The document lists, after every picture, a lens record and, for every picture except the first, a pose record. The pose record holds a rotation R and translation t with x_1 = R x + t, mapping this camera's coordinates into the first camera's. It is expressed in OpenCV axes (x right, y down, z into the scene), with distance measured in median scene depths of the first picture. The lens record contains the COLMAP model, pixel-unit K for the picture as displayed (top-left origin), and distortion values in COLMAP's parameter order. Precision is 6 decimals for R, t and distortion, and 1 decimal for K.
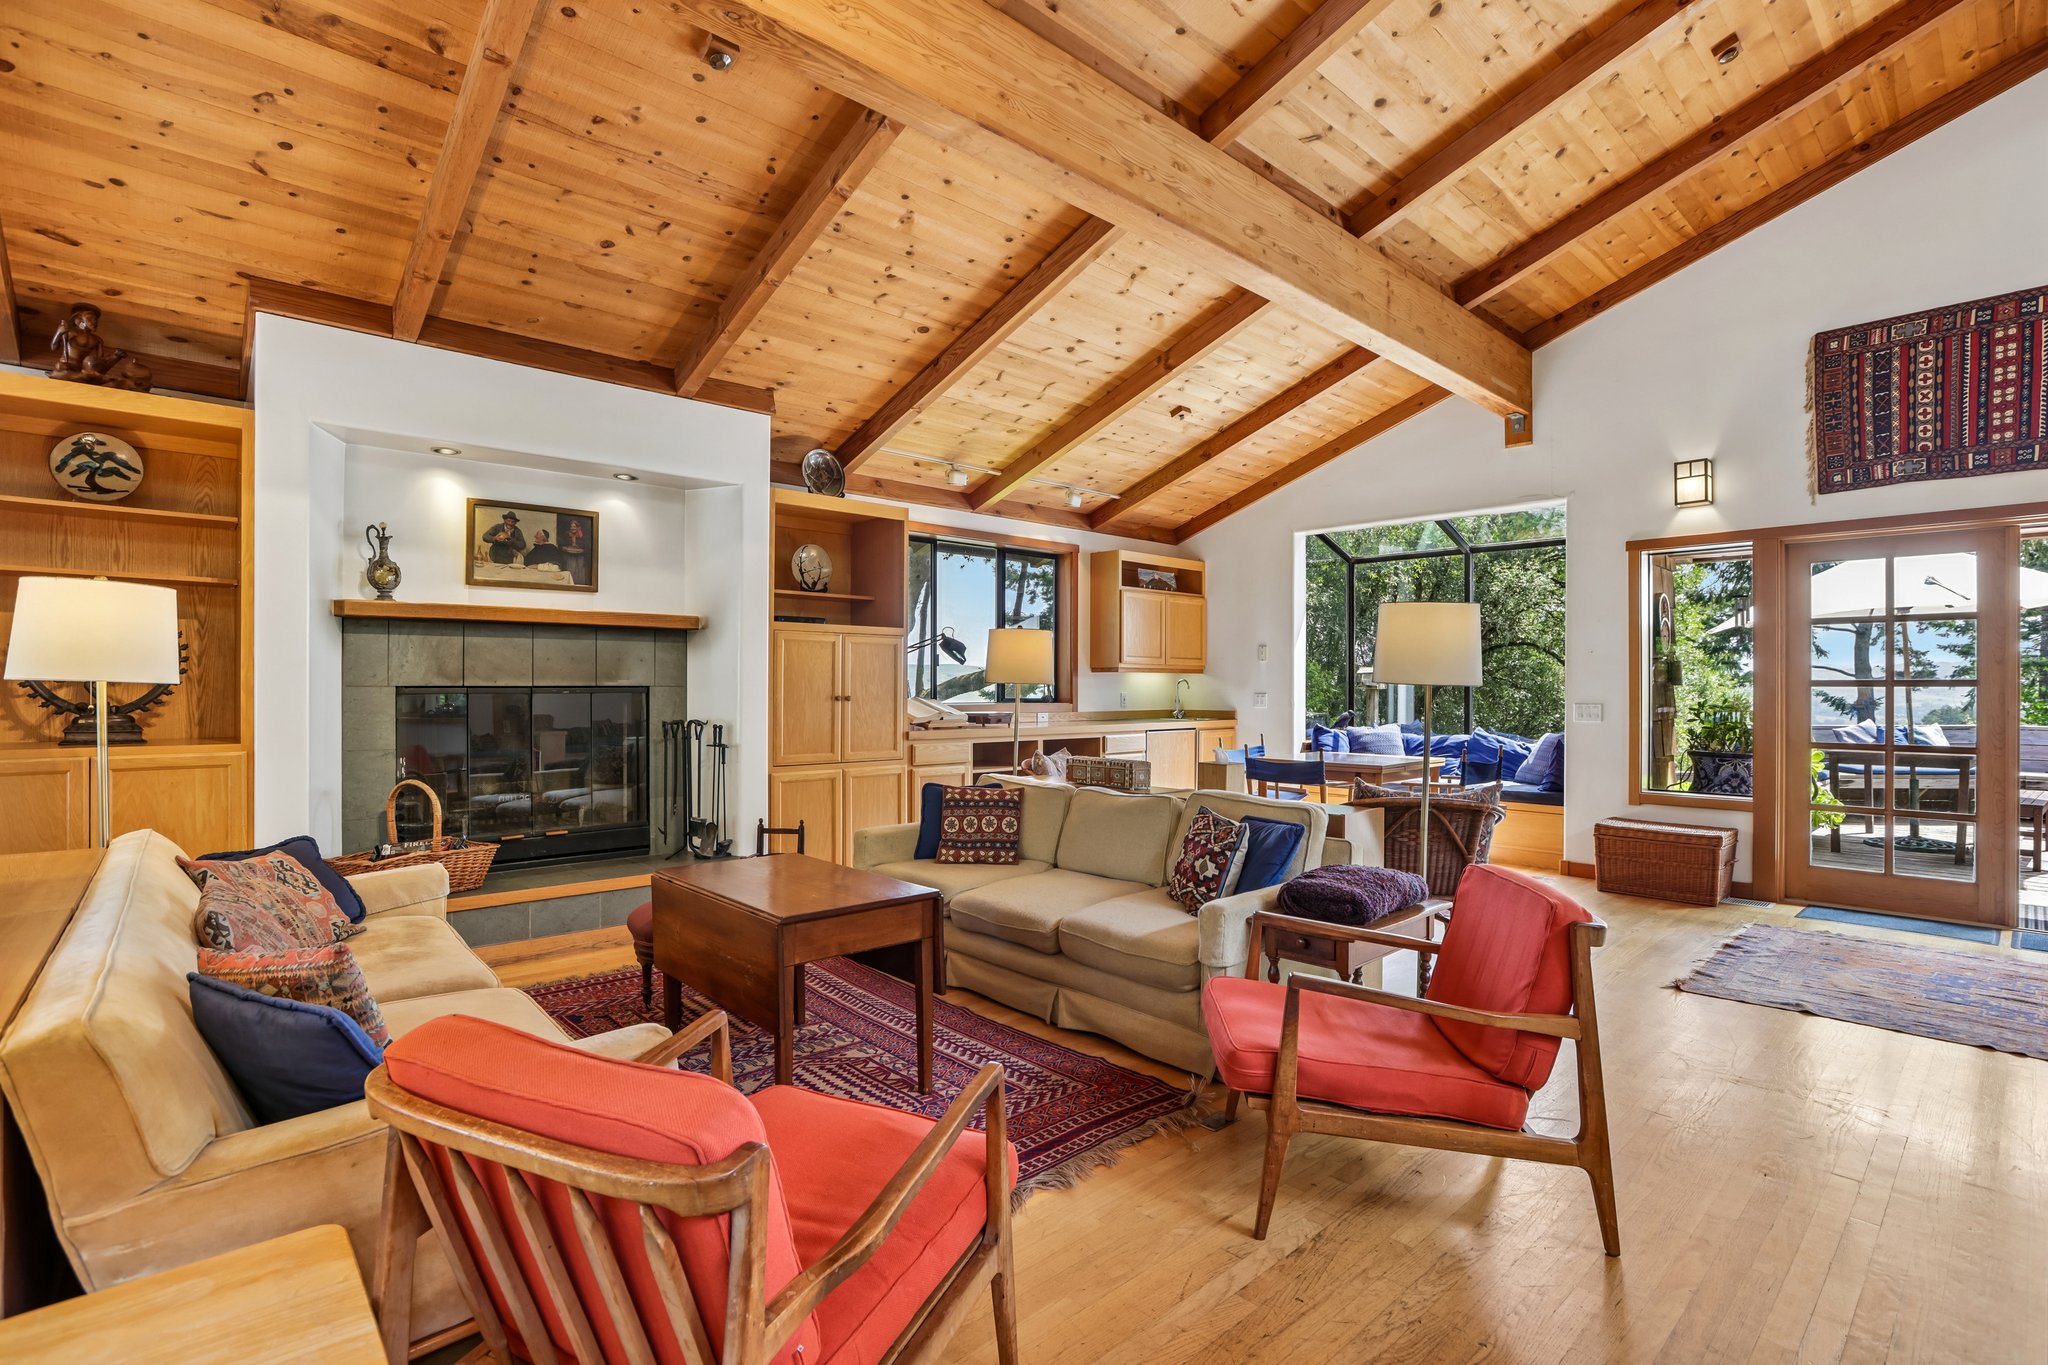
lens RADIAL K [[973.4, 0, 1046.1], [0, 973.4, 695.1], [0, 0, 1]] dist [-0.061515, 0.029810]
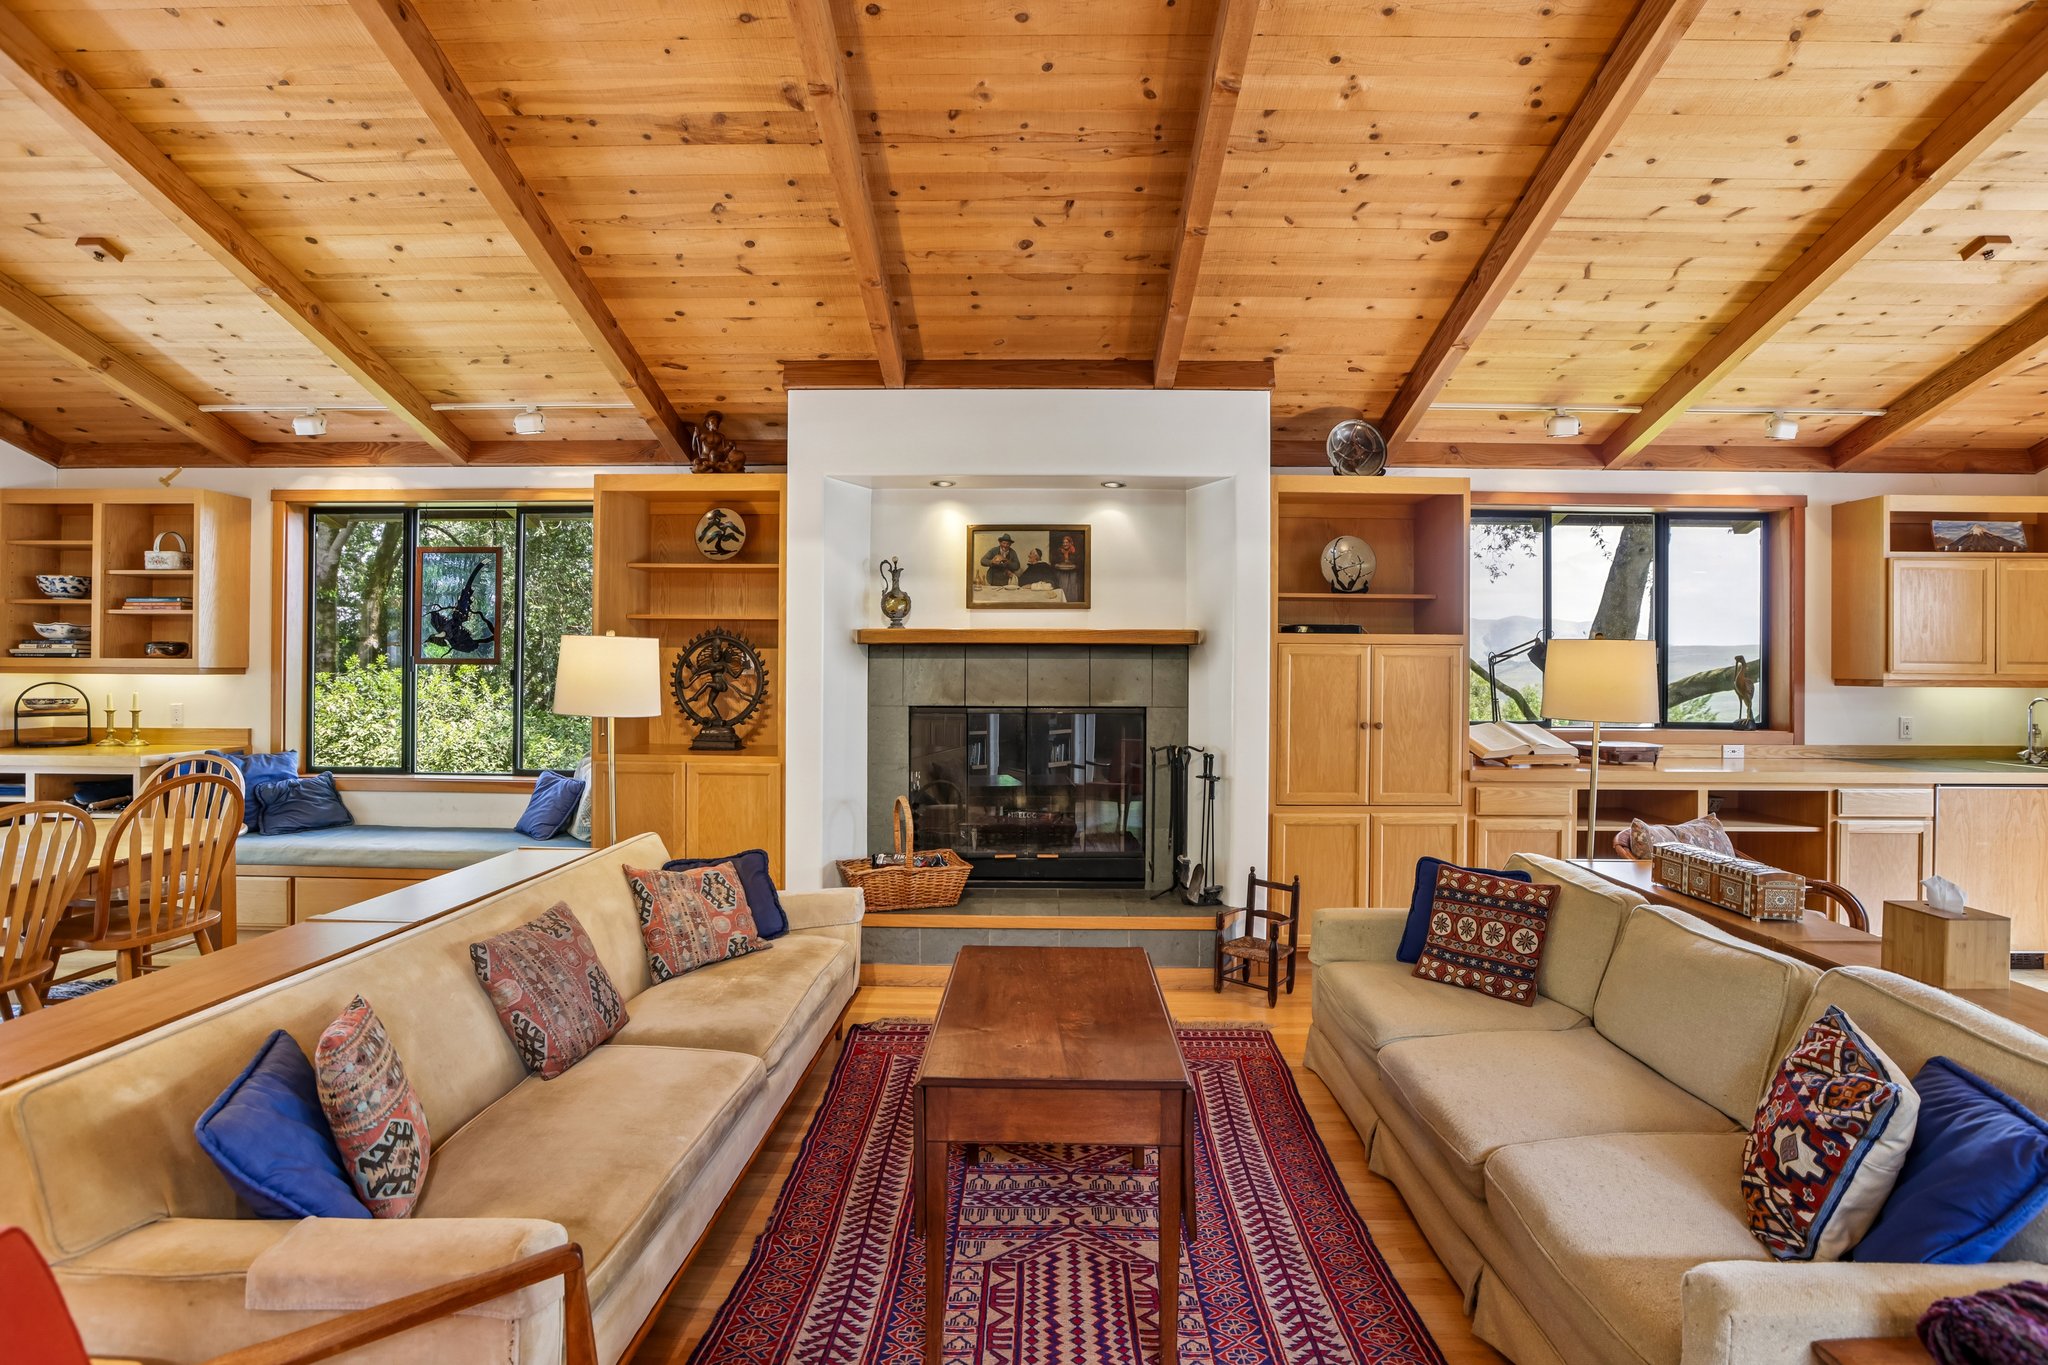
lens RADIAL K [[943.6, 0, 1031.6], [0, 943.6, 667.0], [0, 0, 1]] dist [-0.050257, 0.018294]
pose [[0.714834, 0.002680, -0.699289, 0.153158], [-0.010871, 0.999914, -0.007281, -0.042149], [0.699209, 0.012807, 0.714802, 0.290767]]
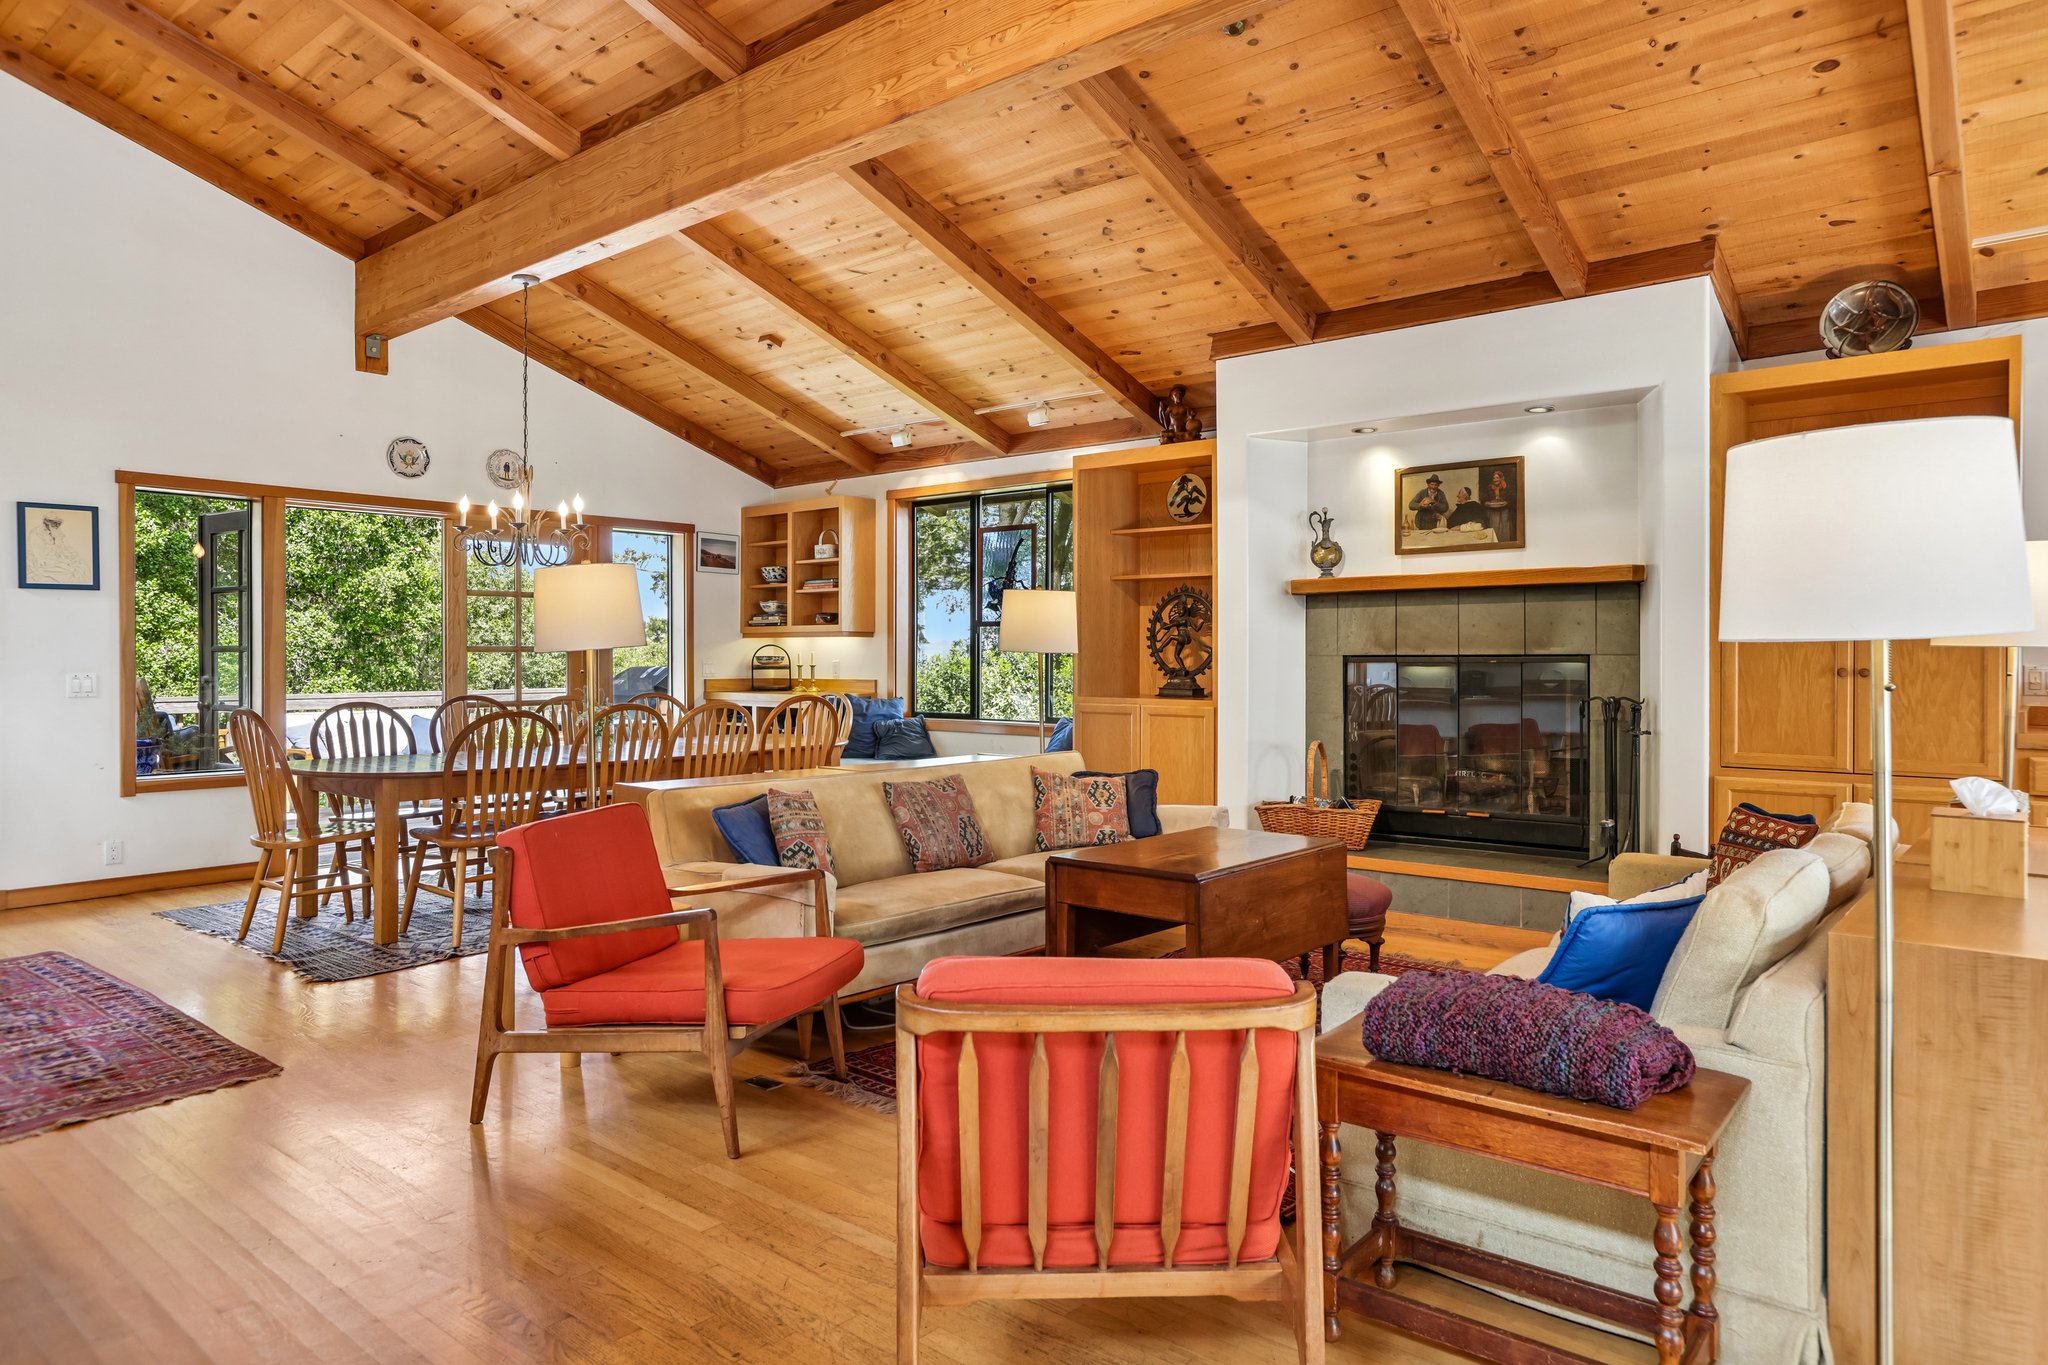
lens RADIAL K [[1292.4, 0, 1029.5], [0, 1292.4, 675.5], [0, 0, 1]] dist [-0.058888, 0.075355]
pose [[0.105126, 0.010243, -0.994406, 0.659771], [-0.009797, 0.999909, 0.009264, 0.002991], [0.994411, 0.008768, 0.105217, 0.437093]]
